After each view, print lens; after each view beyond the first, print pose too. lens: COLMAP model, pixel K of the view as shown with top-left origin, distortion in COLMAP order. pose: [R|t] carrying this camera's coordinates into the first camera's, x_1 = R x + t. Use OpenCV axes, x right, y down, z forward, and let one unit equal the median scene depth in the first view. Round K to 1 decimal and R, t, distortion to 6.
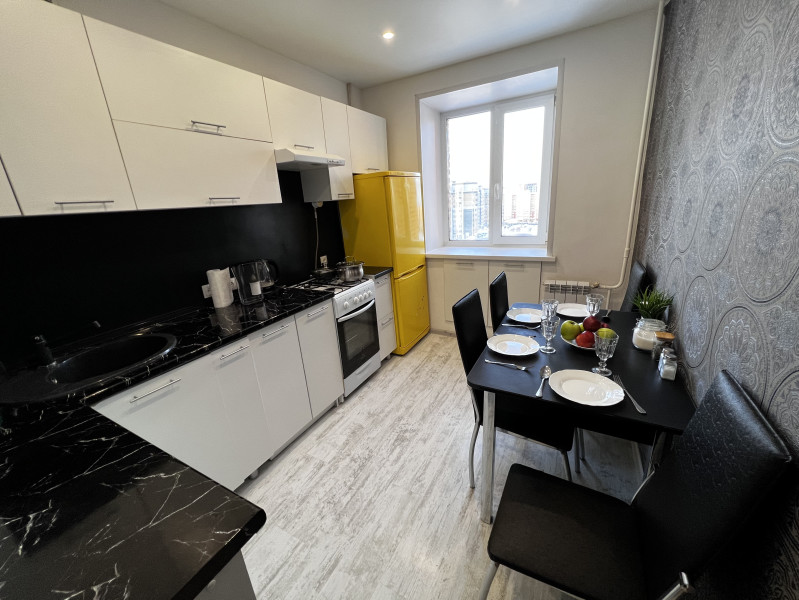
lens RADIAL K [[318.7, 0, 398.5], [0, 318.7, 298.4], [0, 0, 1]] dist [-0.006229, 0.001074]
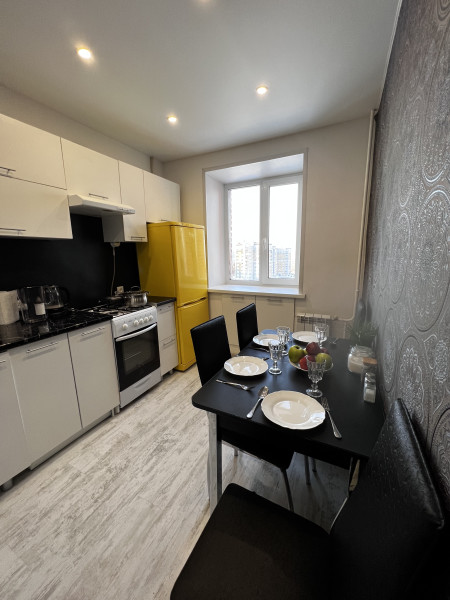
lens RADIAL K [[239.3, 0, 226.9], [0, 239.3, 299.9], [0, 0, 1]] dist [-0.006229, 0.001074]
pose [[0.997465, 0.041108, 0.058080, 0.170786], [-0.034583, 0.993418, -0.109199, 0.006401], [-0.062187, 0.106914, 0.992322, 0.100071]]
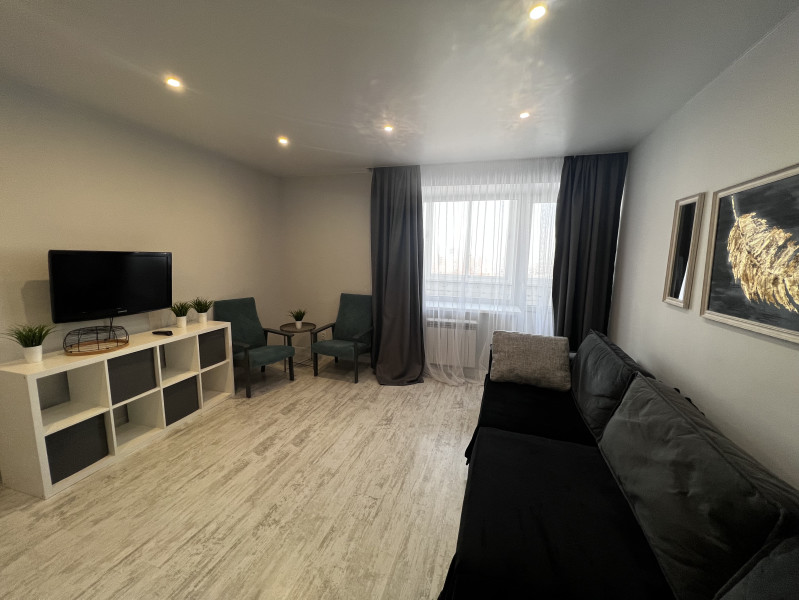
lens RADIAL K [[317.9, 0, 398.1], [0, 317.9, 298.1], [0, 0, 1]] dist [-0.001756, -0.000094]
pose [[-0.979431, 0.073595, -0.187880, -0.211563], [-0.013967, 0.904155, 0.426977, -0.337536], [0.201296, 0.420818, -0.884529, 1.134423]]
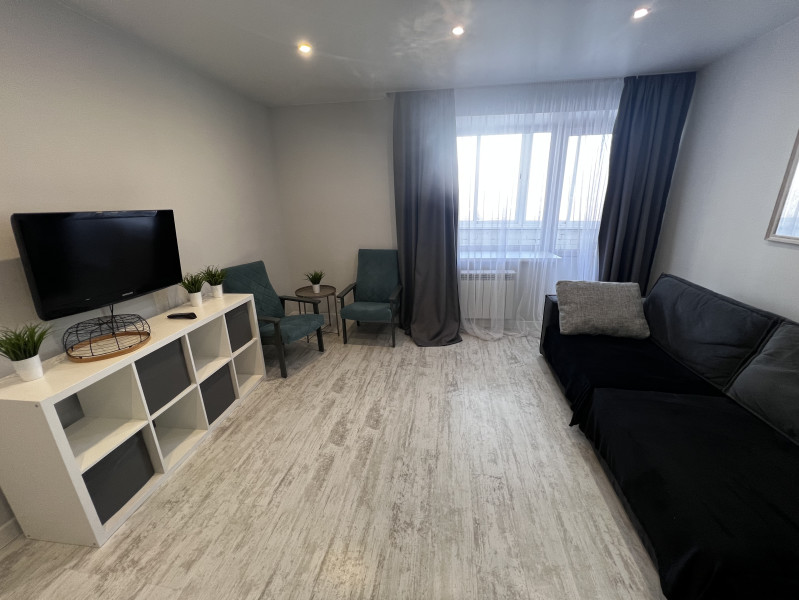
lens RADIAL K [[317.9, 0, 398.1], [0, 317.9, 298.1], [0, 0, 1]] dist [-0.001756, -0.000094]
pose [[-0.936938, 0.180858, -0.299060, 0.140206], [-0.020518, 0.825753, 0.563659, -0.275771], [0.348892, 0.534250, -0.769969, 0.847428]]
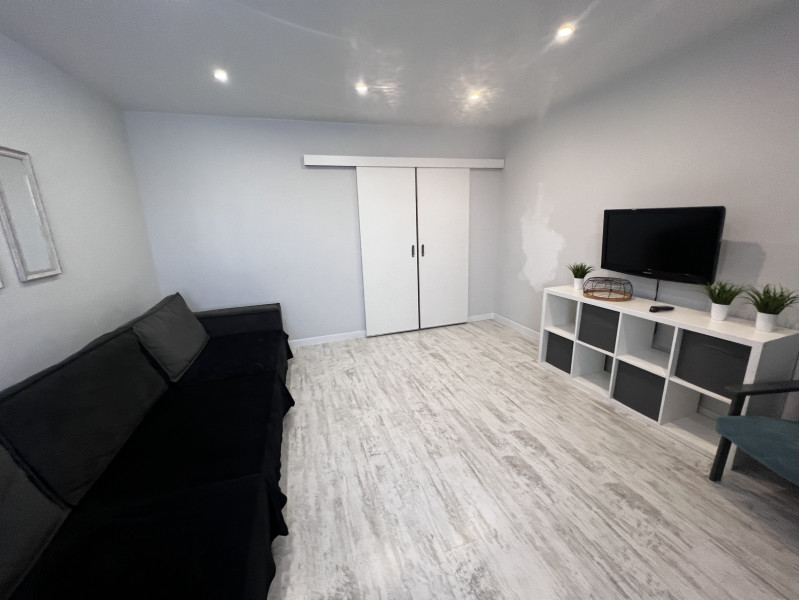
lens RADIAL K [[317.9, 0, 398.1], [0, 317.9, 298.1], [0, 0, 1]] dist [-0.001756, -0.000094]
pose [[0.684459, -0.133968, 0.716637, -0.857494], [0.202427, 0.979243, -0.010278, 0.150569], [-0.700385, 0.152102, 0.697370, -0.260508]]
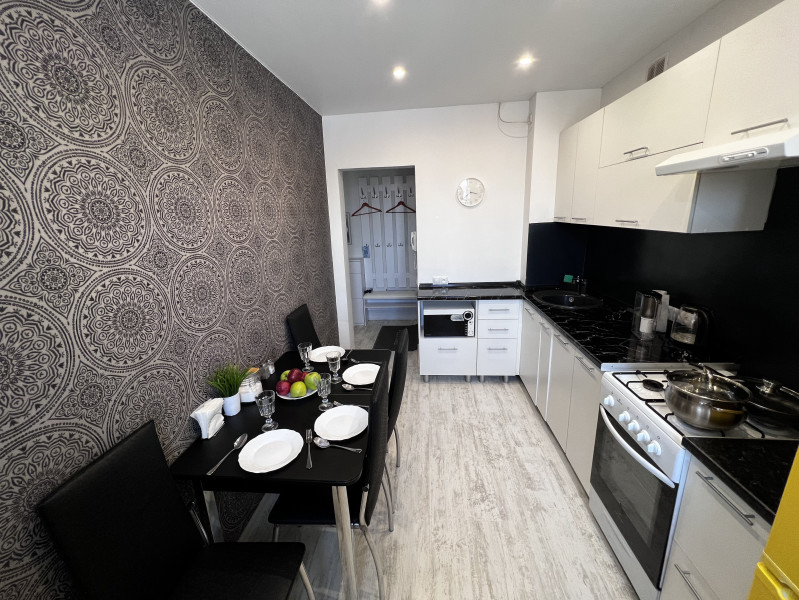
lens RADIAL K [[318.7, 0, 398.5], [0, 318.7, 298.4], [0, 0, 1]] dist [-0.006229, 0.001074]
pose [[-0.909625, 0.208504, -0.359317, 0.445254], [-0.015079, 0.847786, 0.530125, -0.530653], [0.415157, 0.487633, -0.768023, 1.337653]]
